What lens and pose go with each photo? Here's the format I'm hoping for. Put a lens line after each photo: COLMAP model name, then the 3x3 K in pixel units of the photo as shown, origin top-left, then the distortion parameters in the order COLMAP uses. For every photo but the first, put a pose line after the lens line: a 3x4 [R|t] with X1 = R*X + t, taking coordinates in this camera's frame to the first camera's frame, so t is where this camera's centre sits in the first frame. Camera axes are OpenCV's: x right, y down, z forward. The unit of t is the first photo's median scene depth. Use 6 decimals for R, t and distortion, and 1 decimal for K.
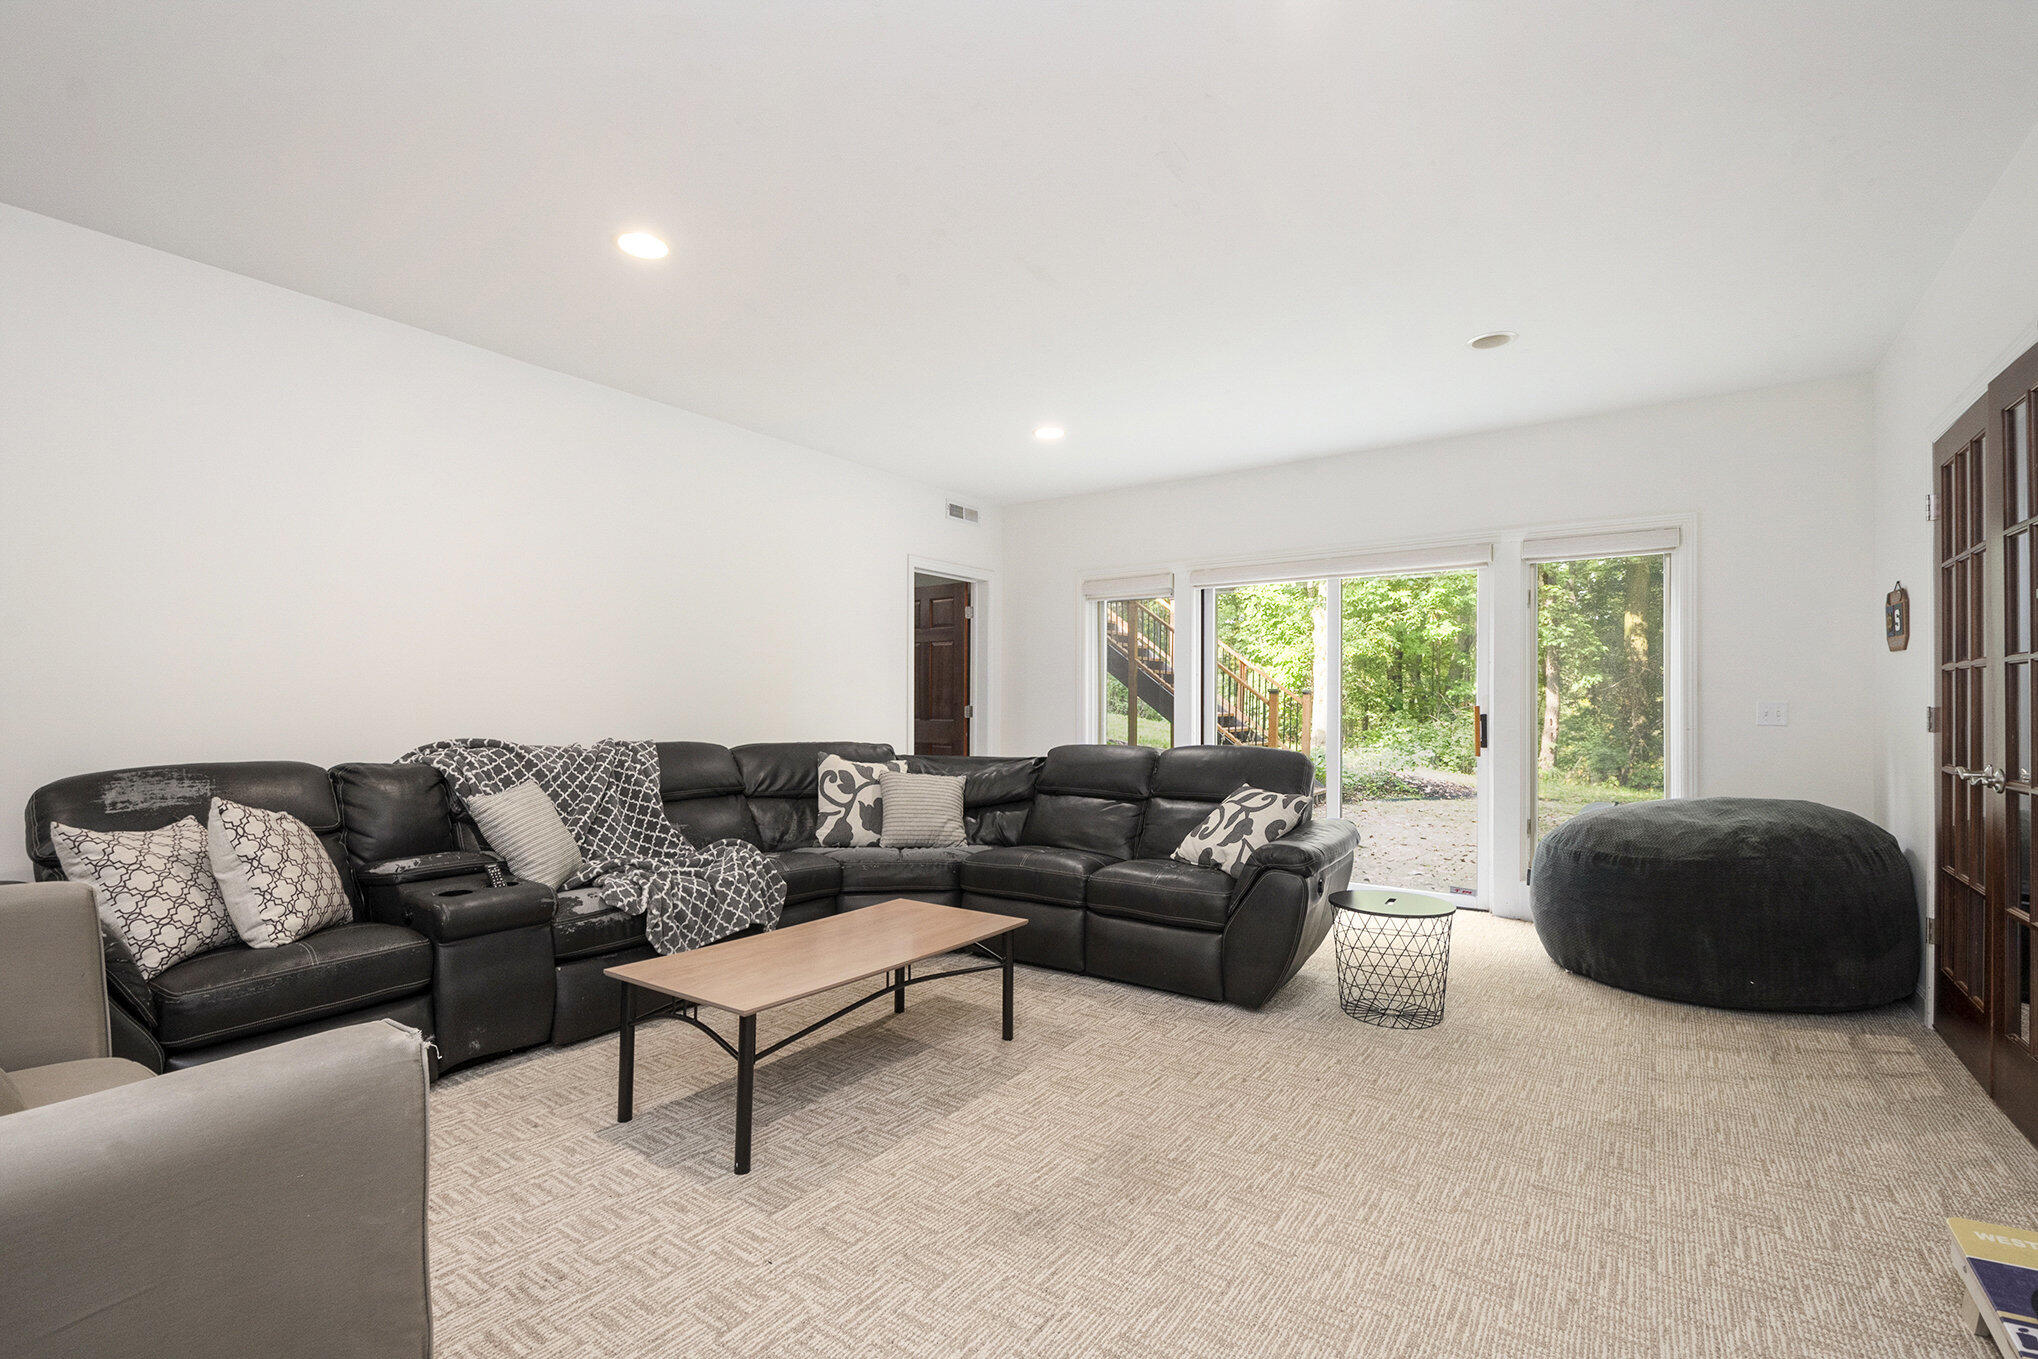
lens RADIAL K [[903.2, 0, 1010.3], [0, 903.2, 697.4], [0, 0, 1]] dist [0.003595, -0.012320]
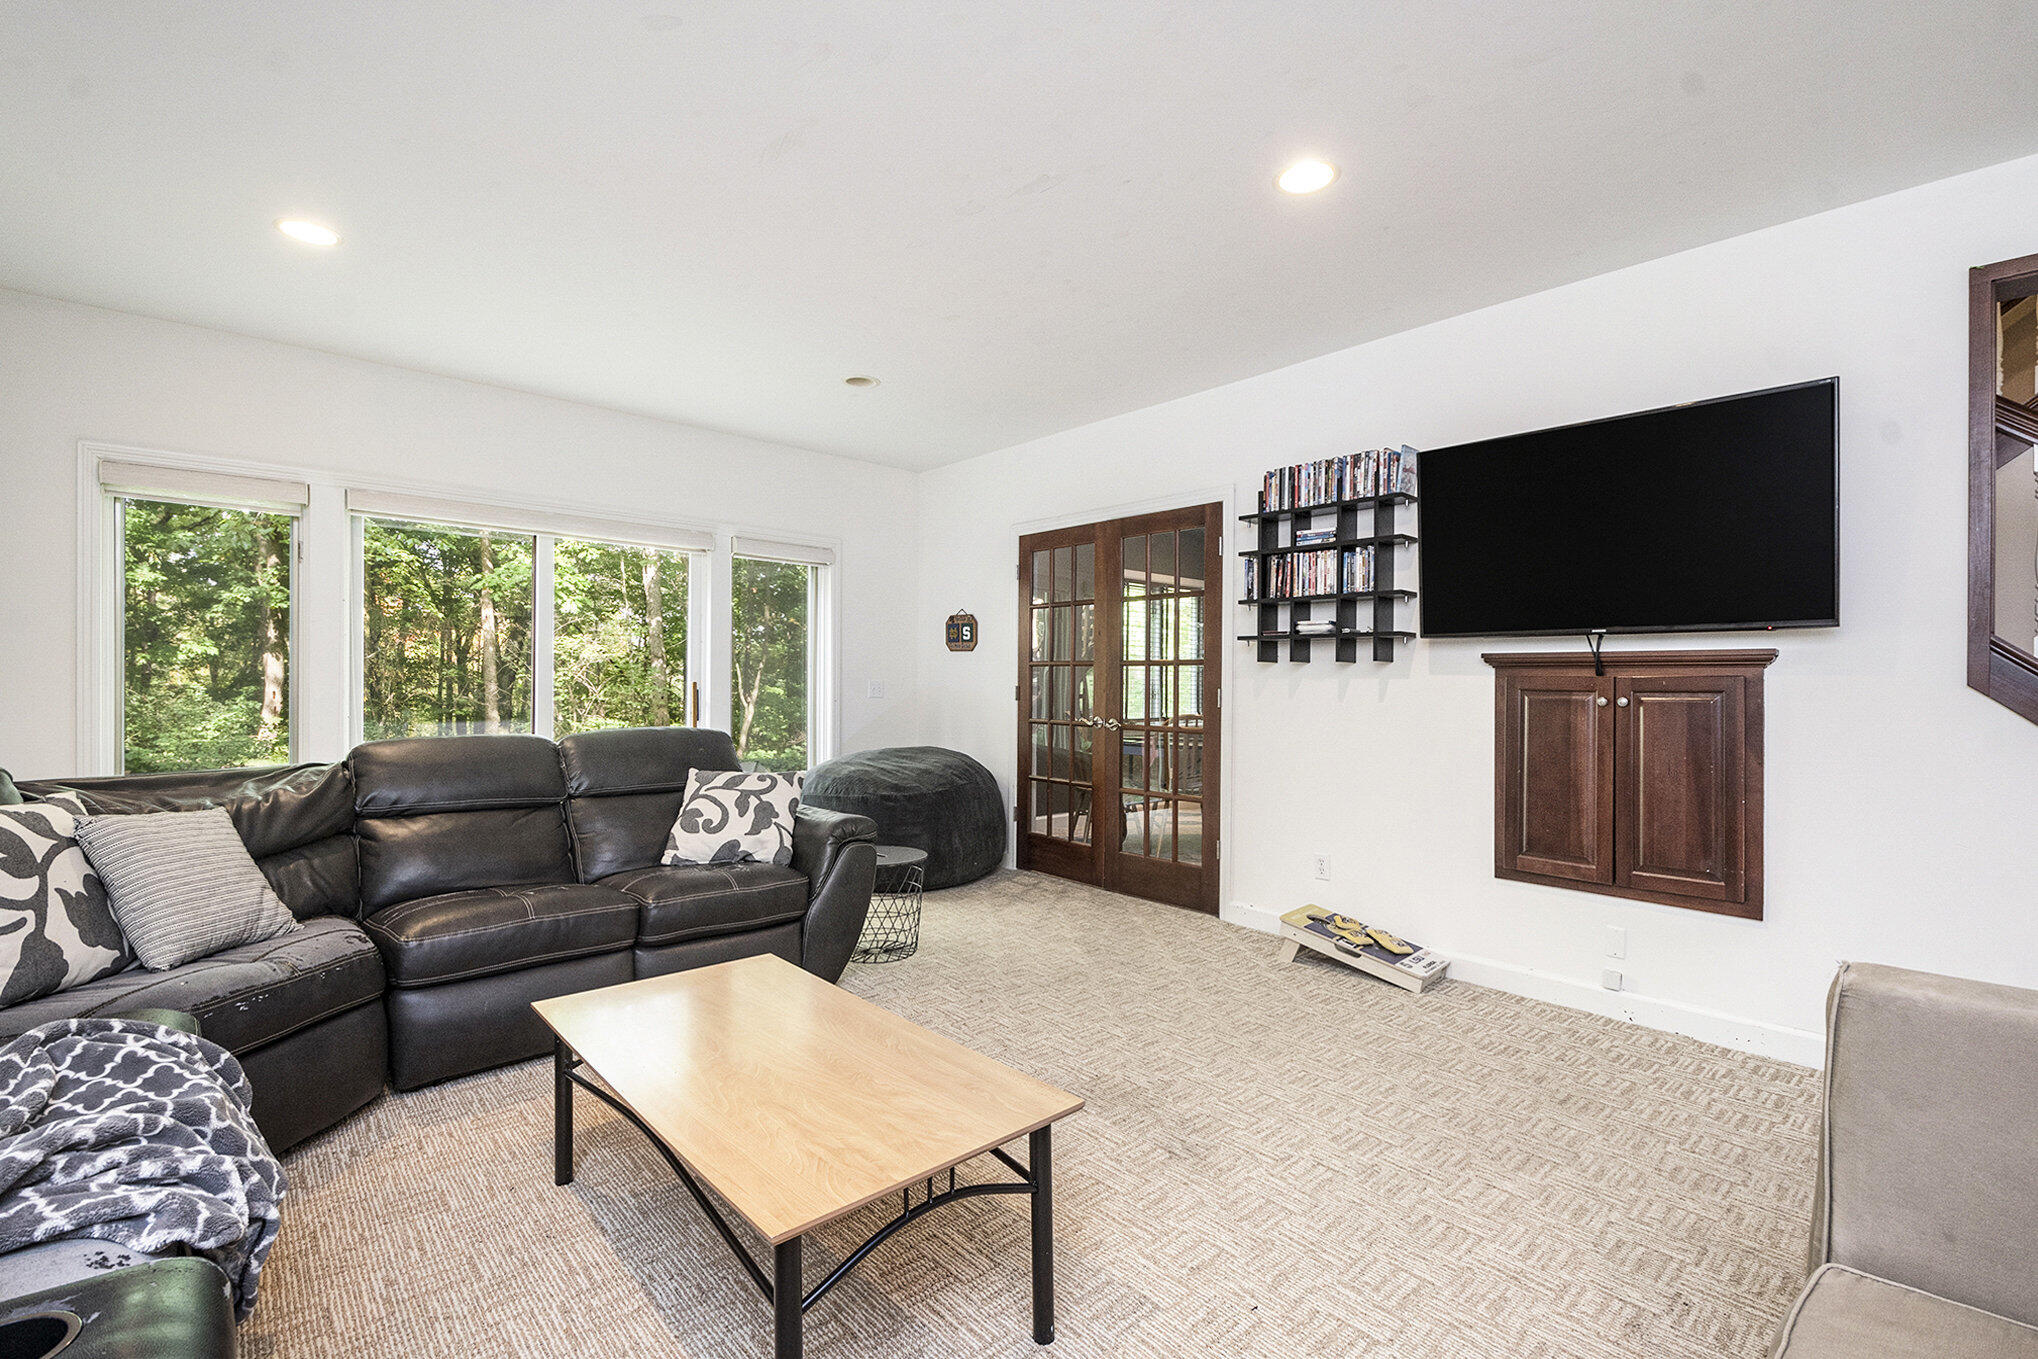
lens RADIAL K [[903.2, 0, 1010.3], [0, 903.2, 697.4], [0, 0, 1]] dist [0.003595, -0.012320]
pose [[0.220002, -0.012587, 0.975418, -0.599762], [-0.022304, 0.999590, 0.017930, 0.000216], [-0.975244, -0.025701, 0.219631, 0.528554]]
